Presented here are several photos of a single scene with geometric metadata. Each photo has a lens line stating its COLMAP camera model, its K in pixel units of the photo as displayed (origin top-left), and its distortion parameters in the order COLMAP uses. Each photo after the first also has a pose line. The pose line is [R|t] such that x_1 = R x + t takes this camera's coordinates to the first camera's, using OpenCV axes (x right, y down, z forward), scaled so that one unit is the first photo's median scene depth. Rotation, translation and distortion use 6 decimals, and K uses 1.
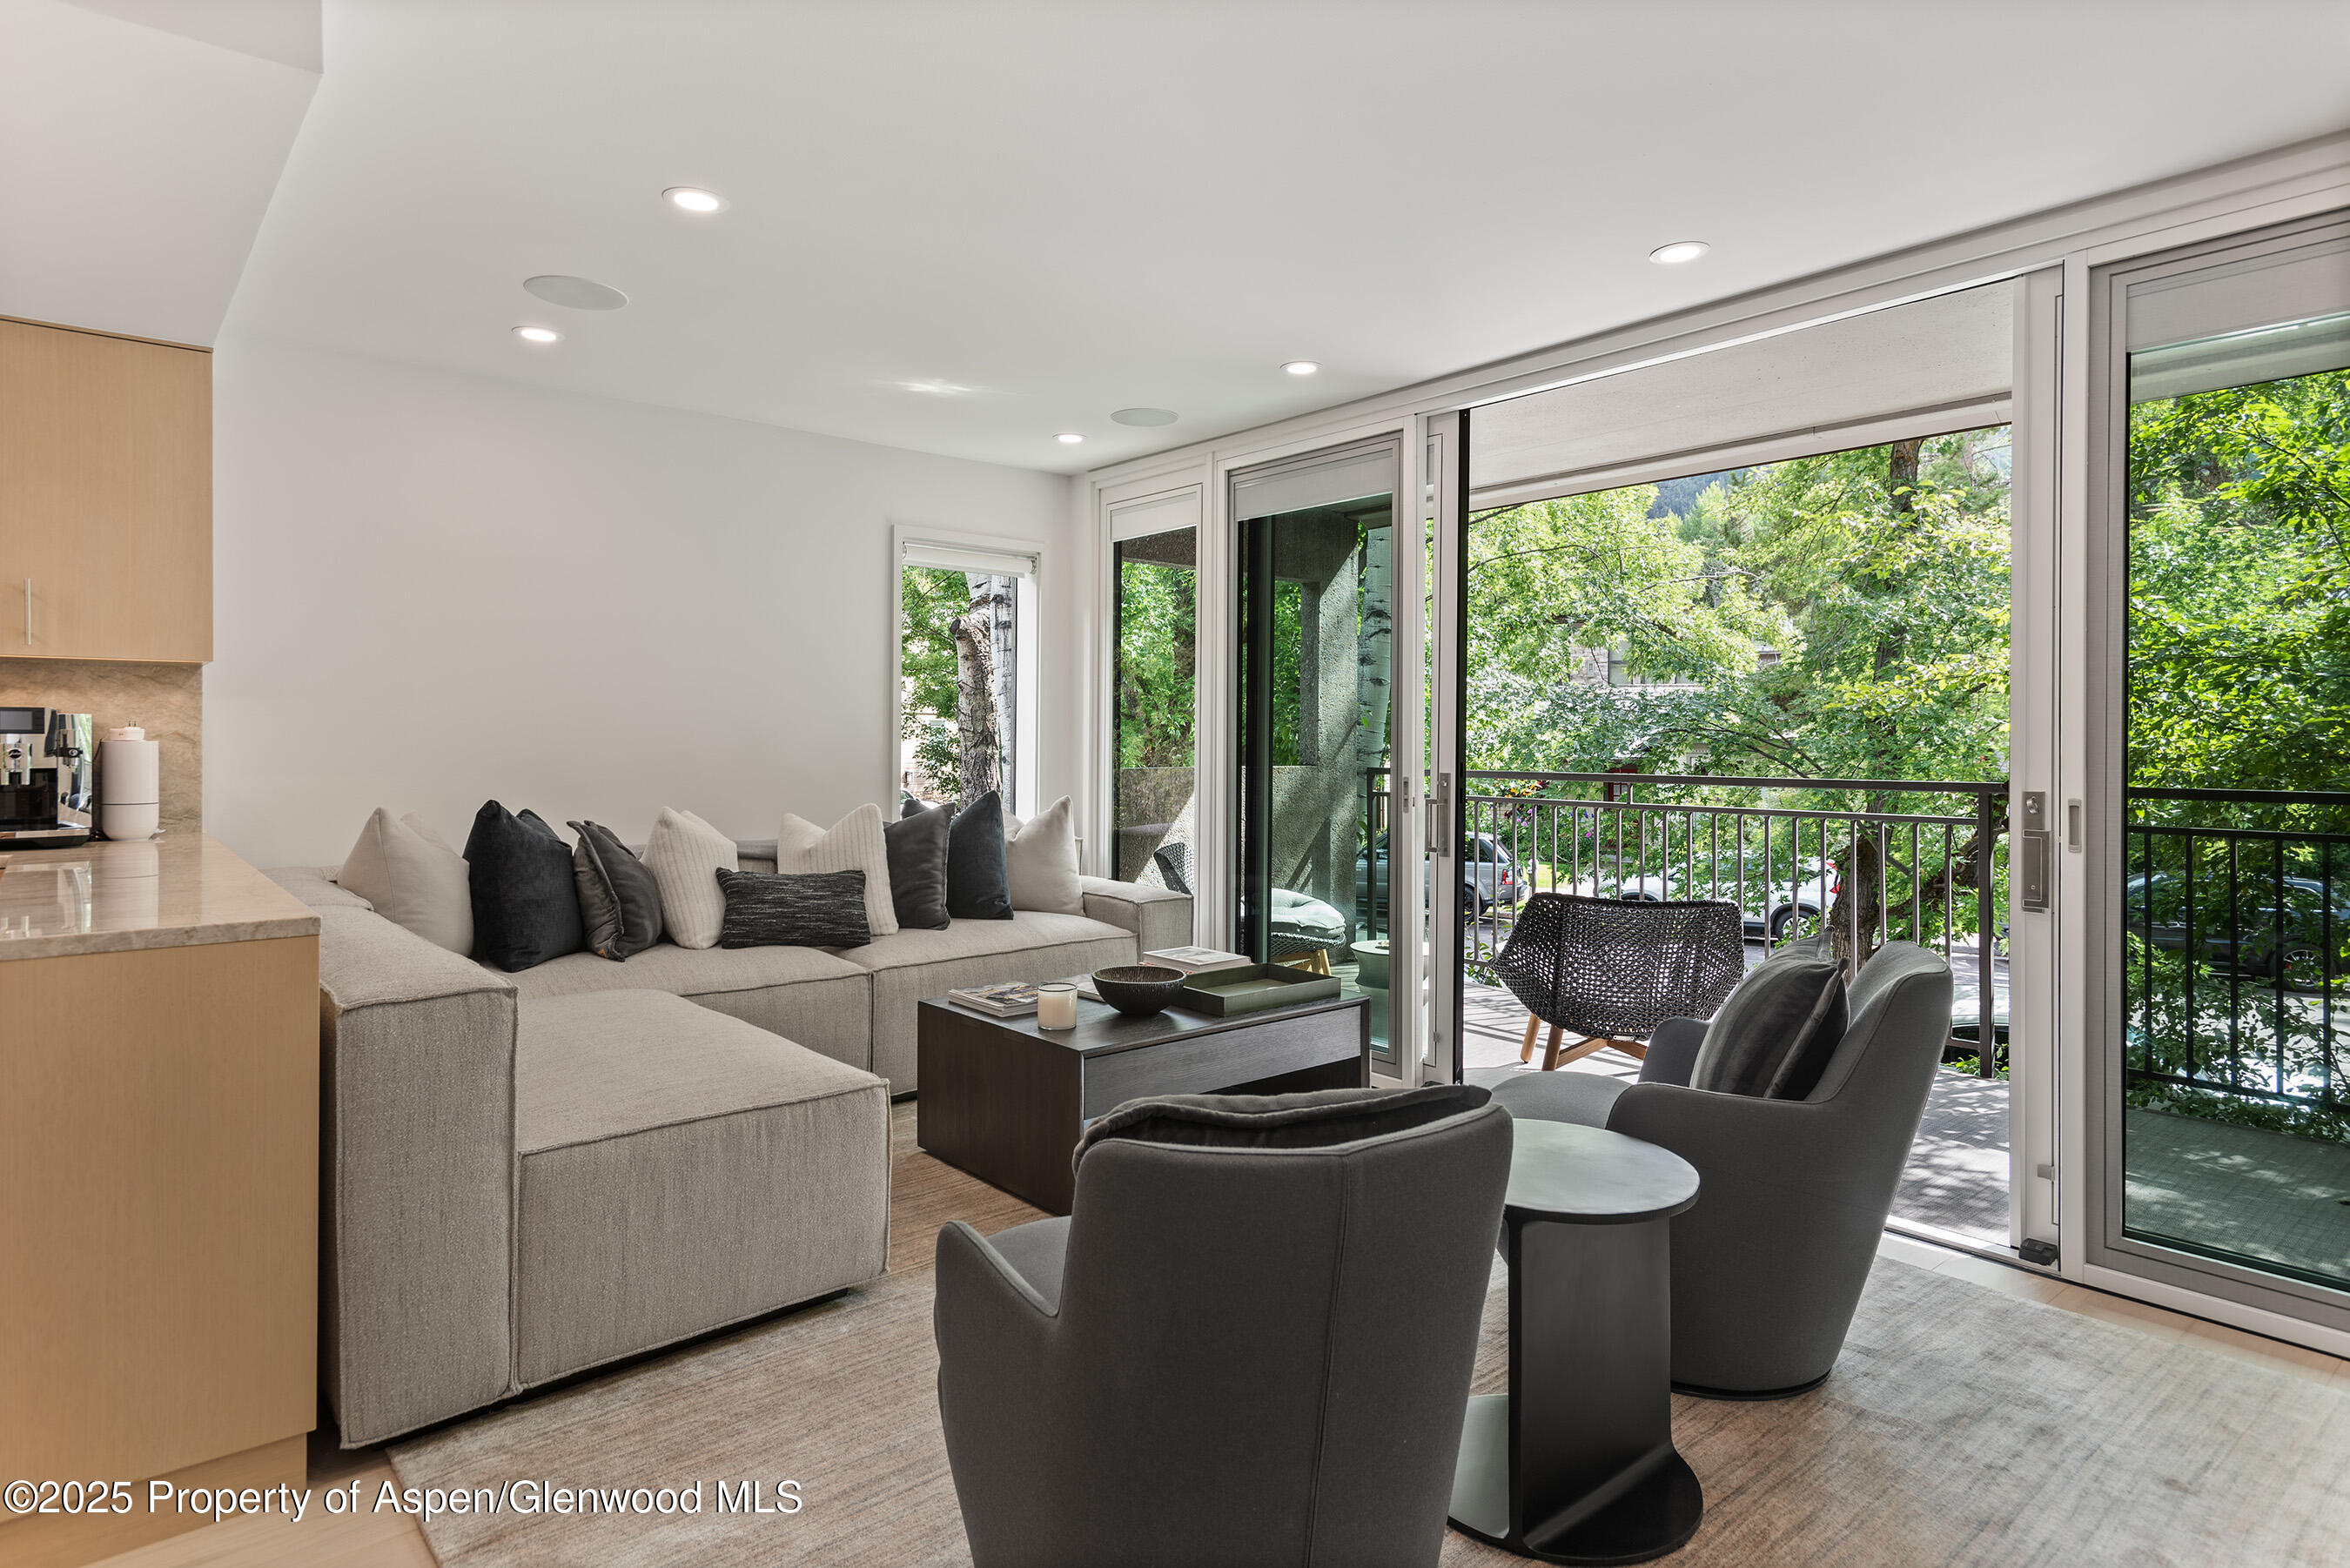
lens RADIAL K [[1313.8, 0, 1174.7], [0, 1313.8, 741.0], [0, 0, 1]] dist [0.004621, 0.000274]
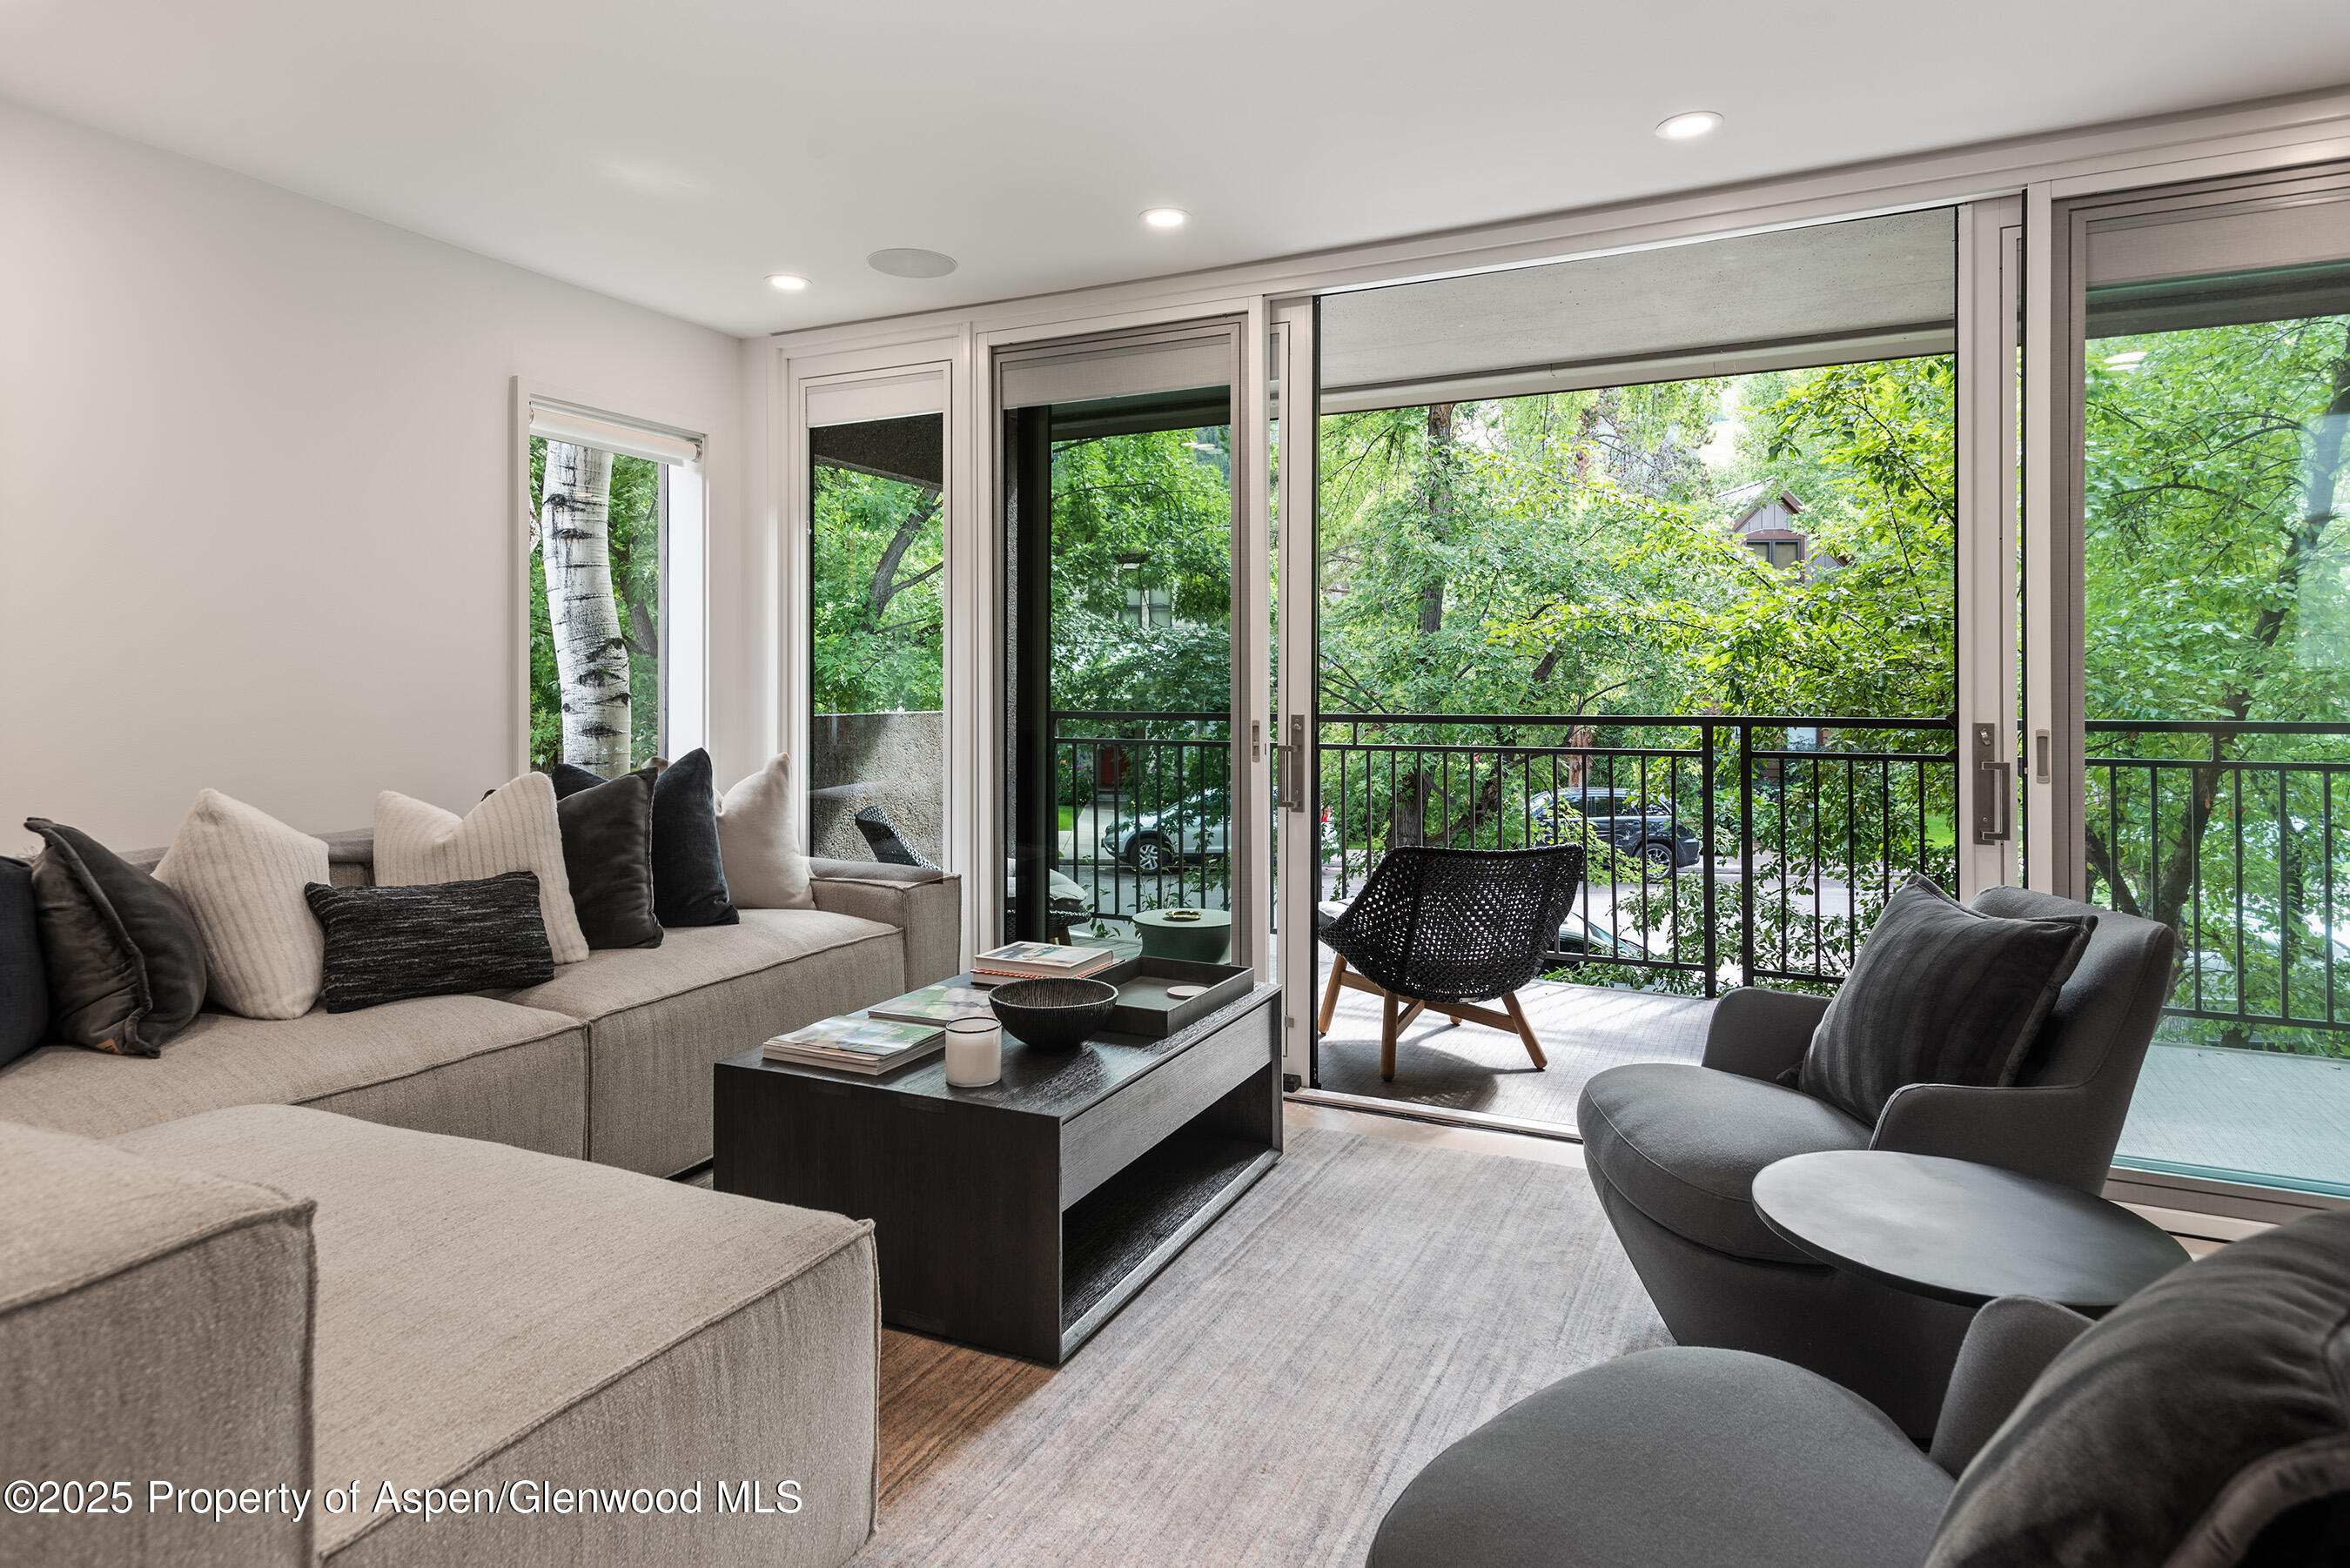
lens RADIAL K [[1321.2, 0, 1176.4], [0, 1321.2, 682.8], [0, 0, 1]] dist [0.026958, -0.021108]
pose [[0.908557, -0.004765, 0.417734, -0.230451], [0.005604, 0.999984, -0.000783, 0.003692], [-0.417723, 0.003052, 0.908569, 0.245563]]
